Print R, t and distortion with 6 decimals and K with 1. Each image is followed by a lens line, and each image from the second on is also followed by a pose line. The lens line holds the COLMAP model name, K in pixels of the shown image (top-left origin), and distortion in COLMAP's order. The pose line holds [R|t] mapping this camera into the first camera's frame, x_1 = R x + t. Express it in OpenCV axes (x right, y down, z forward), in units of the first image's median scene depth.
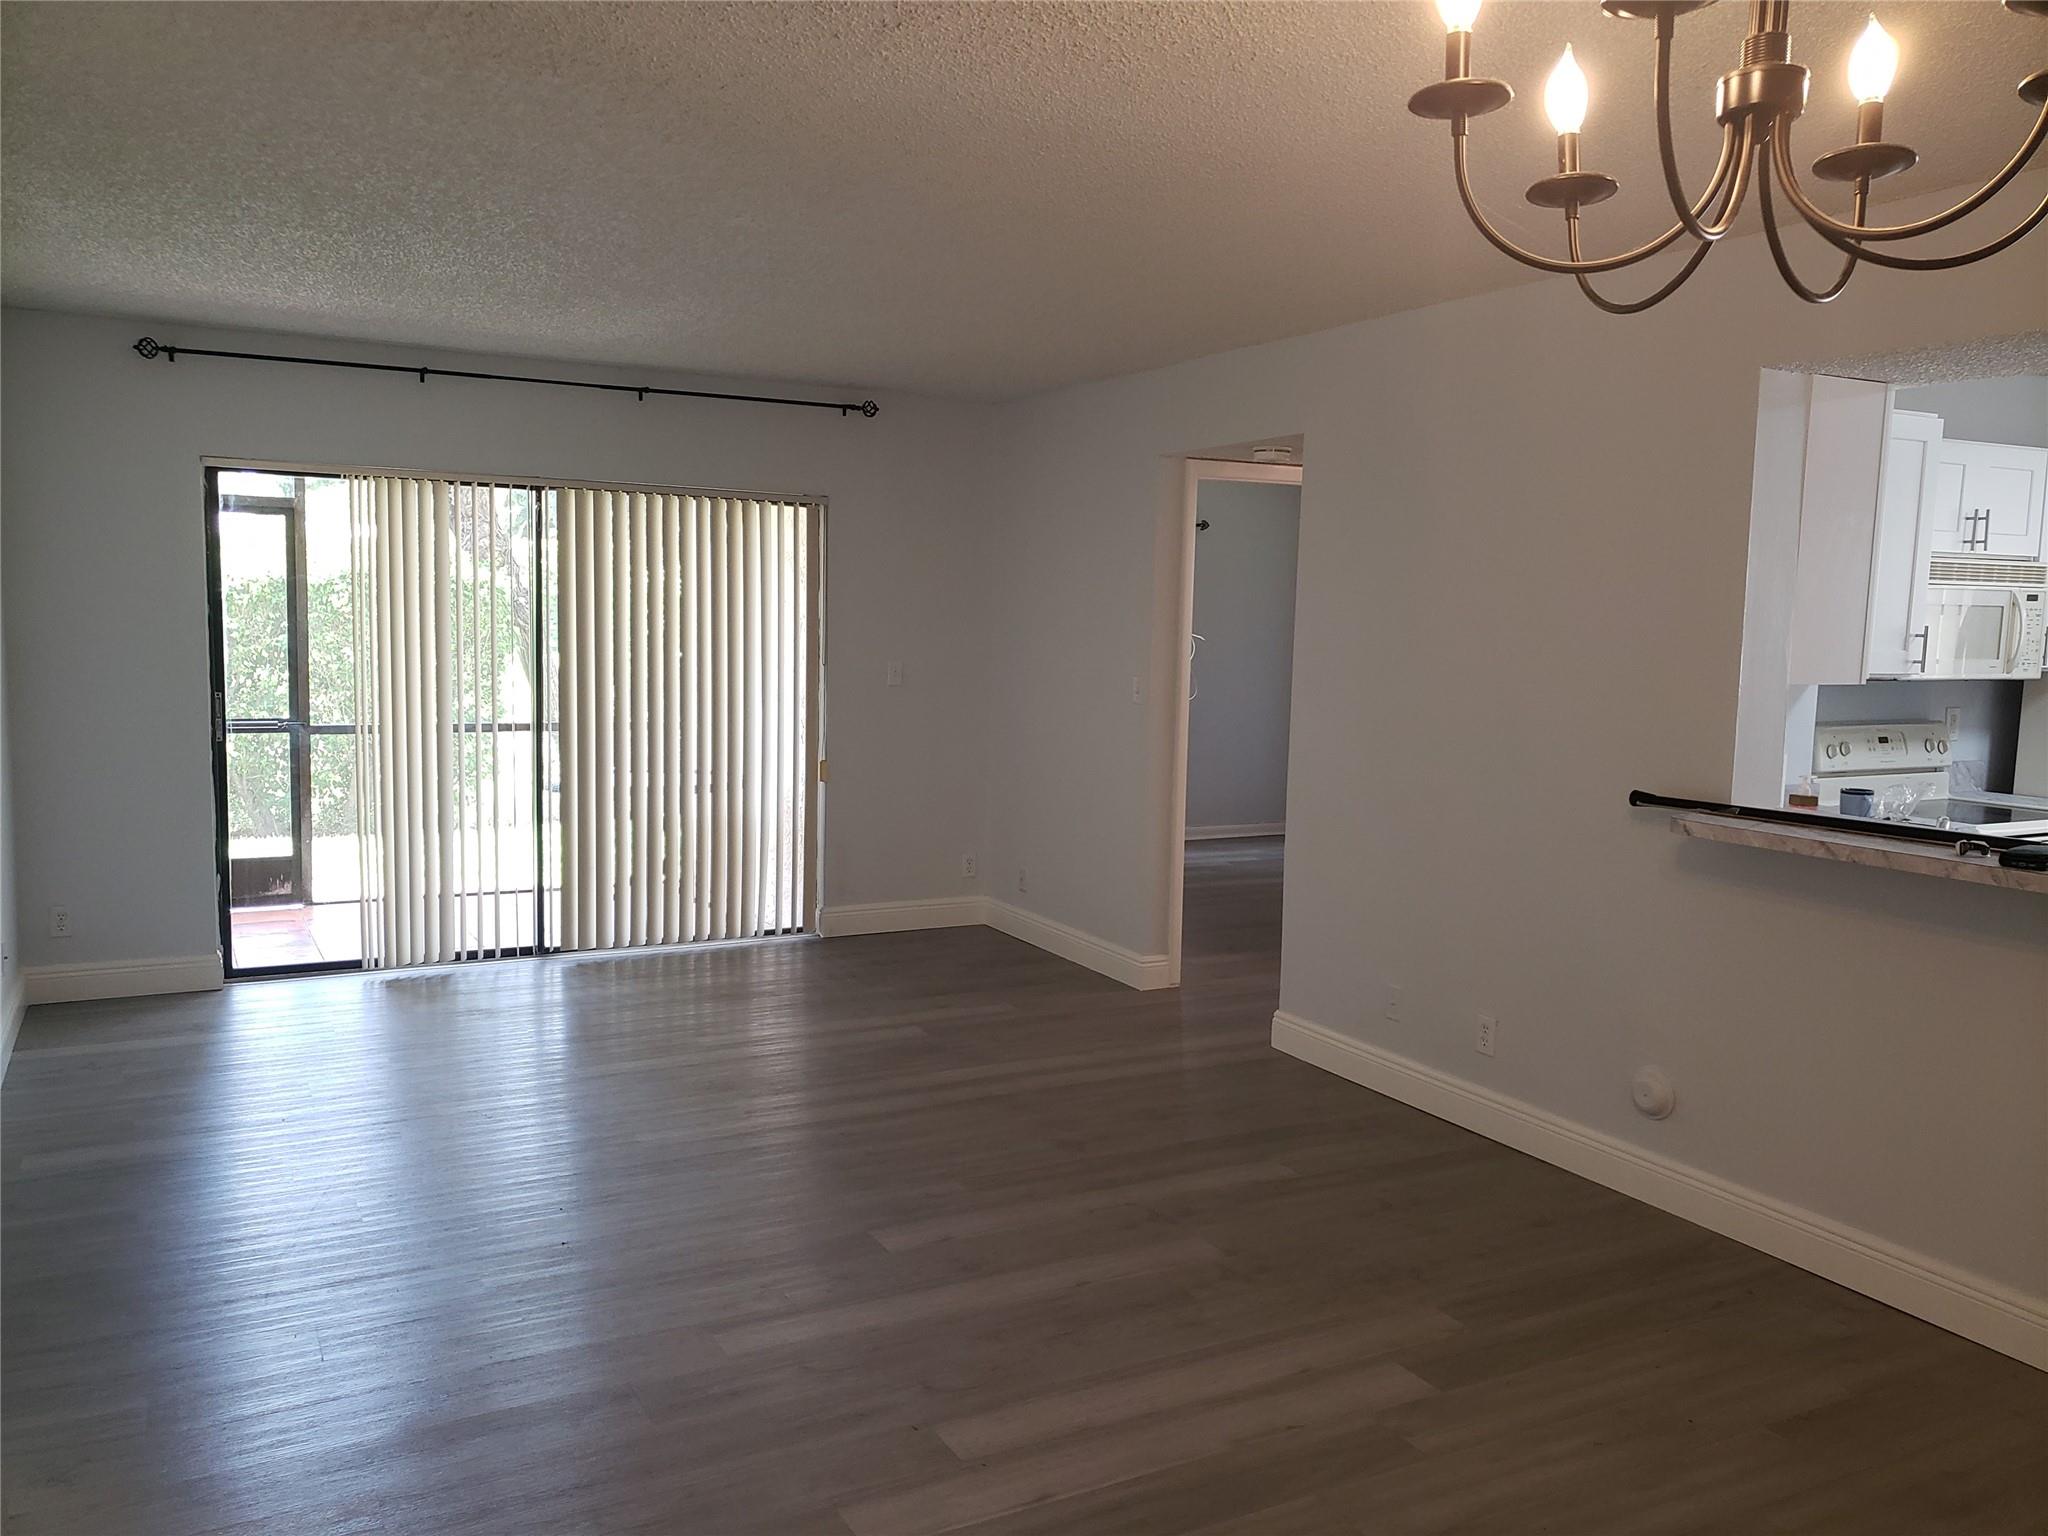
lens RADIAL K [[1595.5, 0, 1024.0], [0, 1595.5, 768.0], [0, 0, 1]] dist [0.040791, 0.001400]
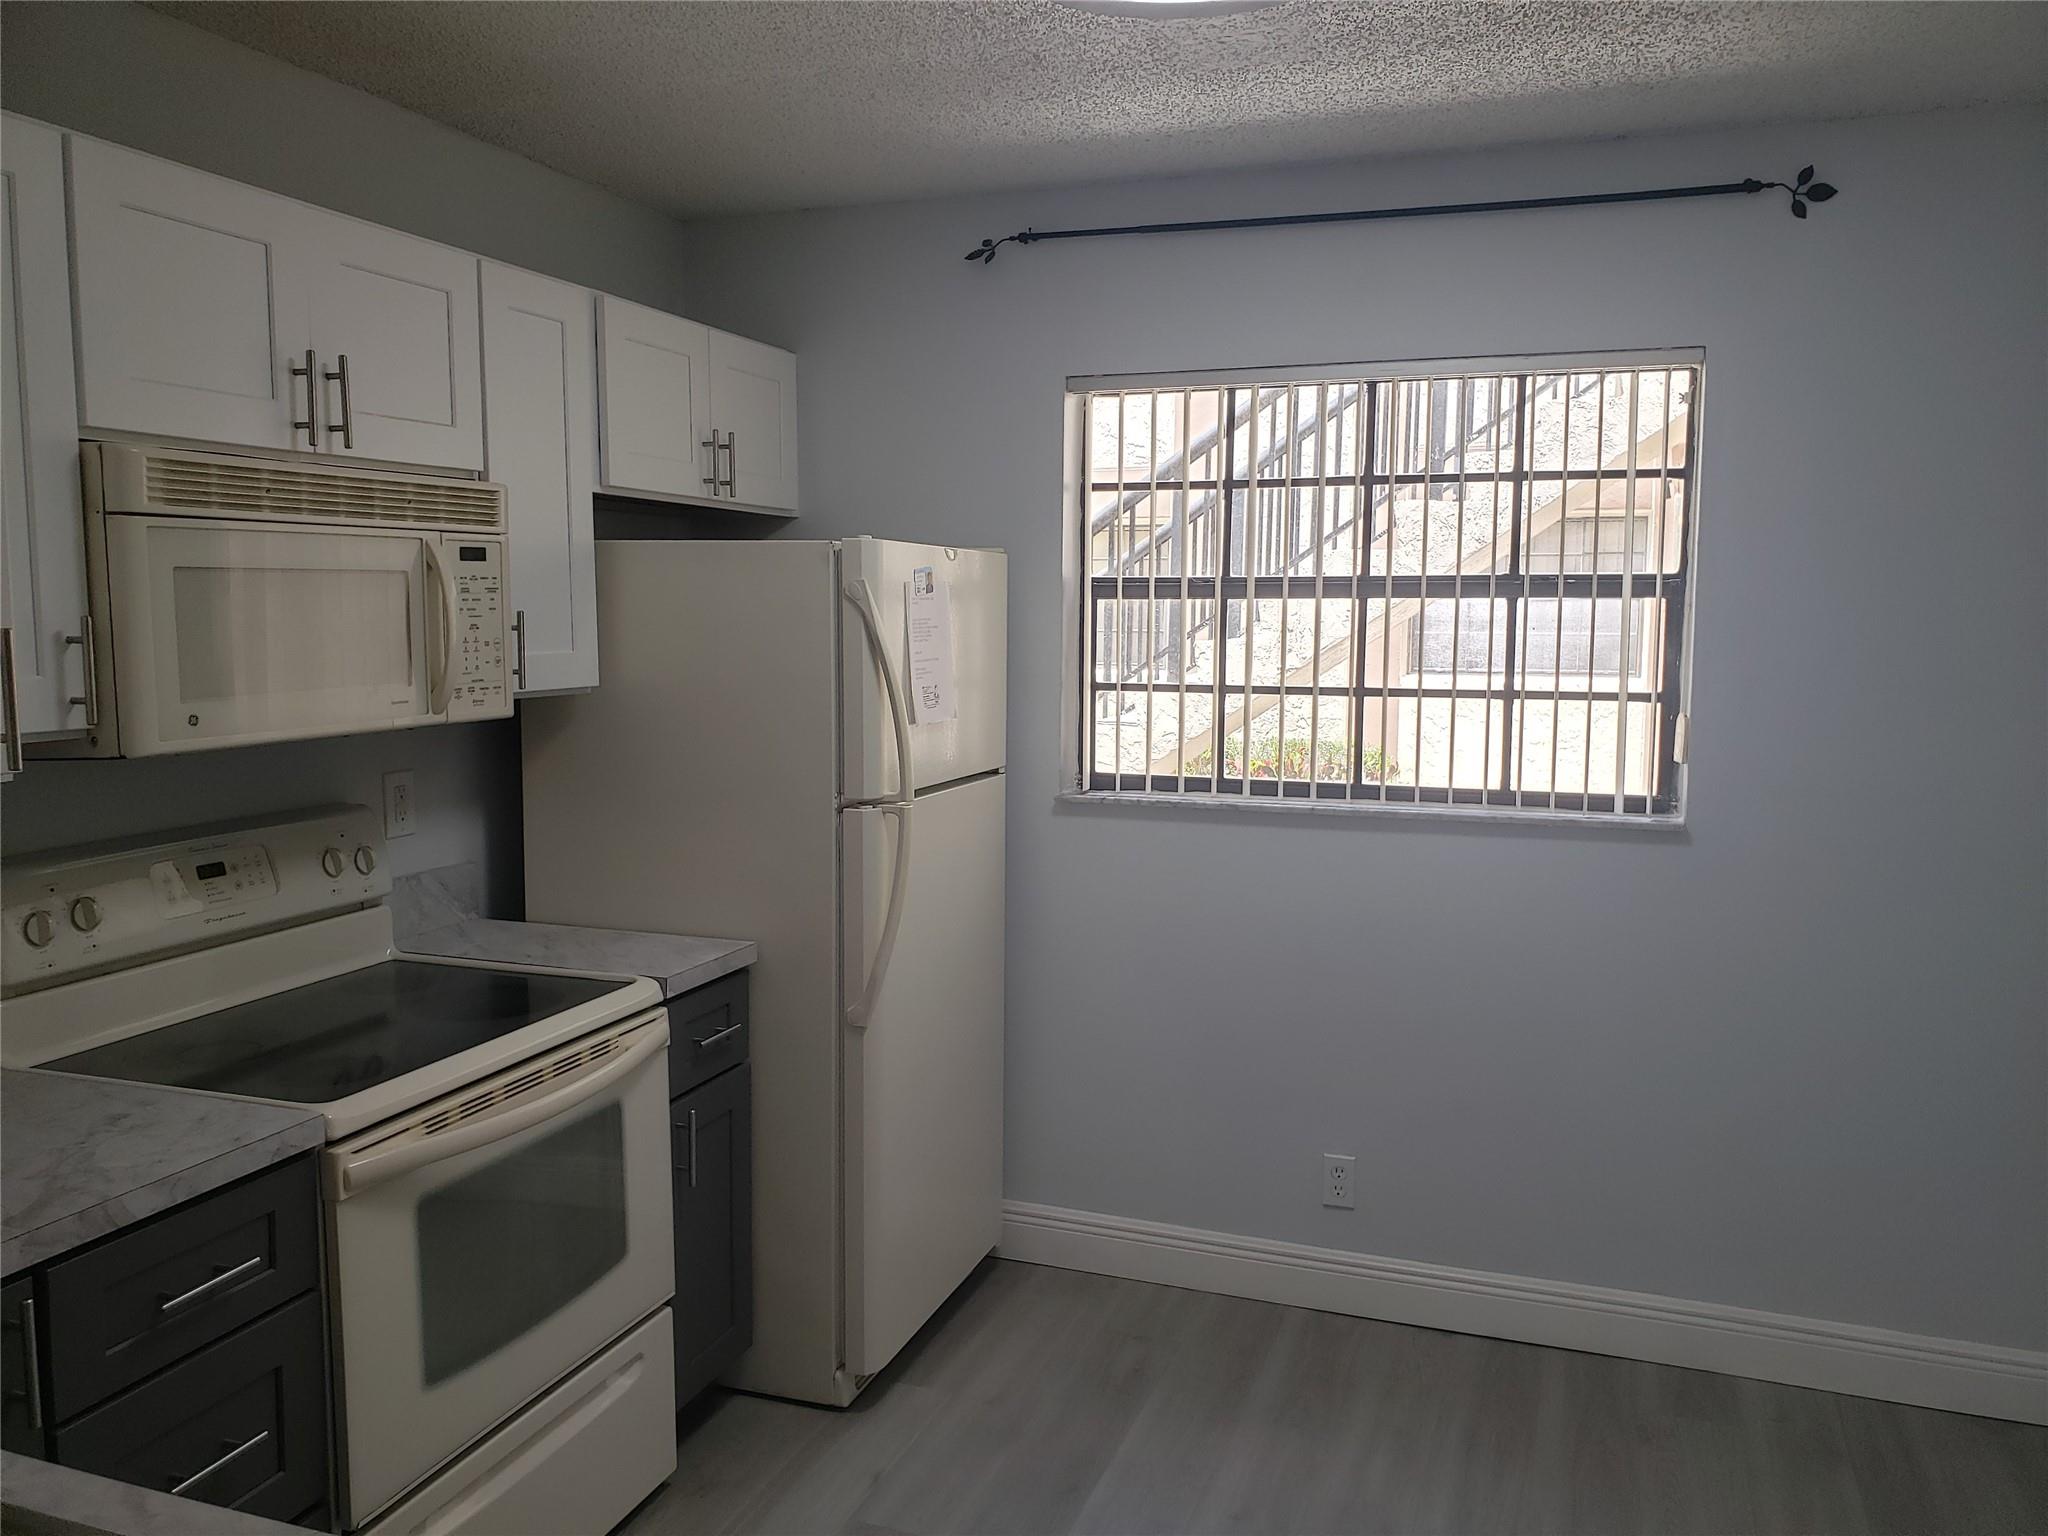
lens RADIAL K [[1595.5, 0, 1024.0], [0, 1595.5, 768.0], [0, 0, 1]] dist [0.040791, 0.001400]
pose [[0.756004, -0.093213, 0.647896, 0.423380], [0.078647, 0.995573, 0.051463, -0.052151], [-0.649825, 0.012049, 0.759988, 0.521178]]
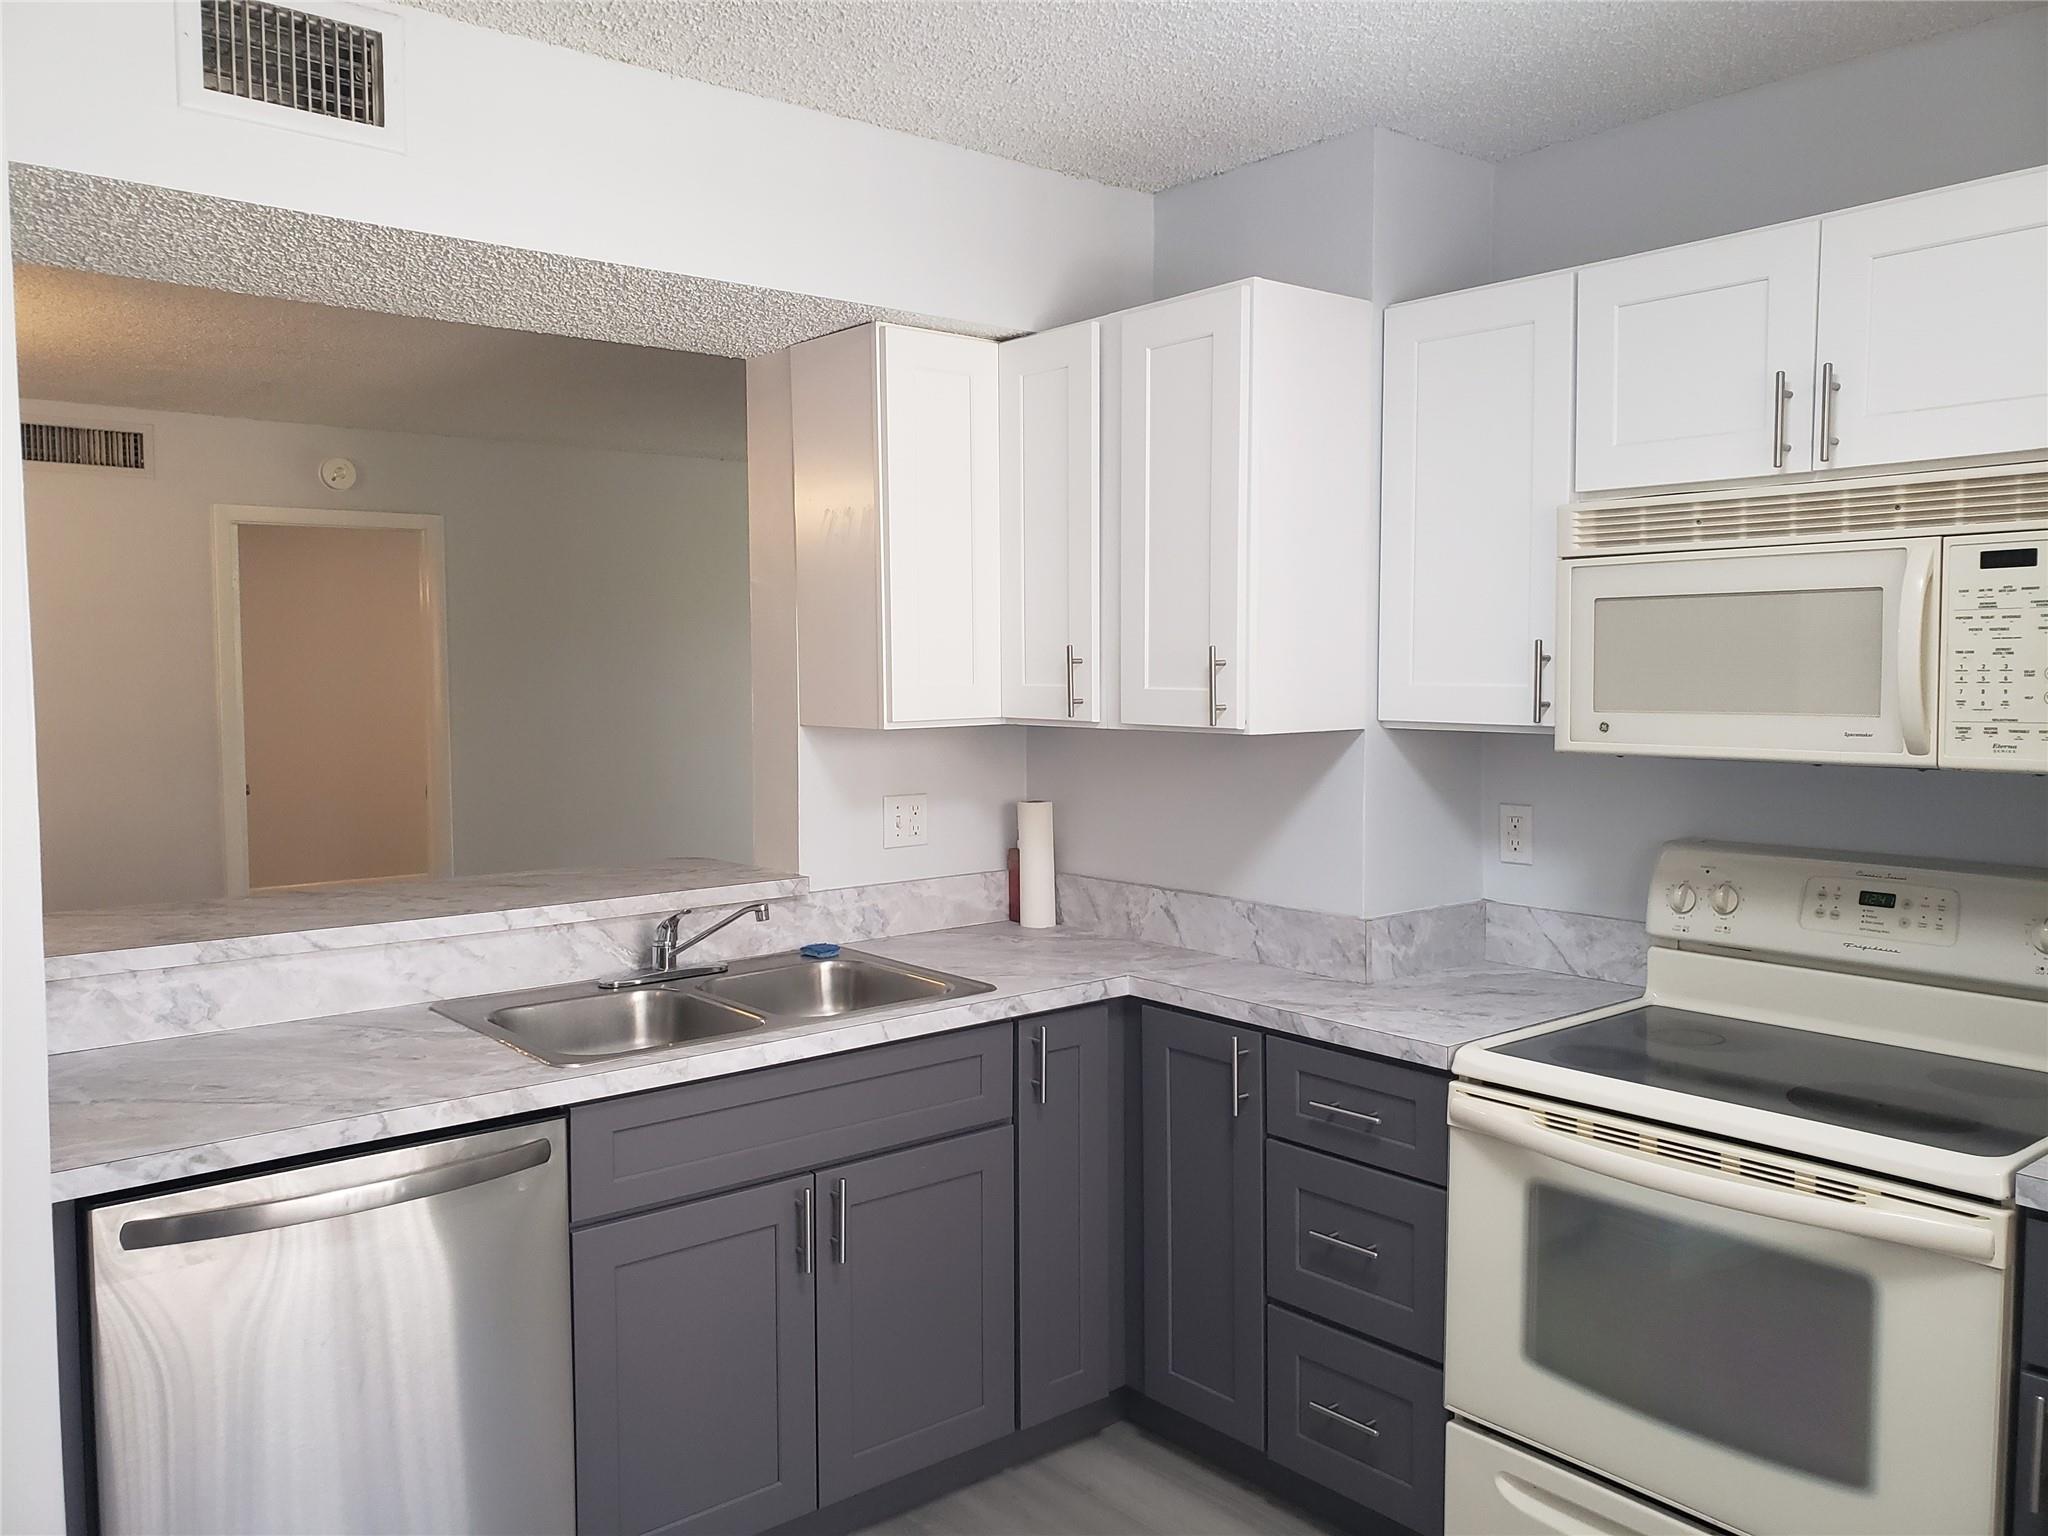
lens RADIAL K [[1595.5, 0, 1024.0], [0, 1595.5, 768.0], [0, 0, 1]] dist [0.040791, 0.001400]
pose [[0.212079, 0.042377, -0.976333, 0.931492], [-0.084431, 0.996118, 0.024896, -0.045374], [0.973598, 0.077153, 0.214834, 0.687478]]
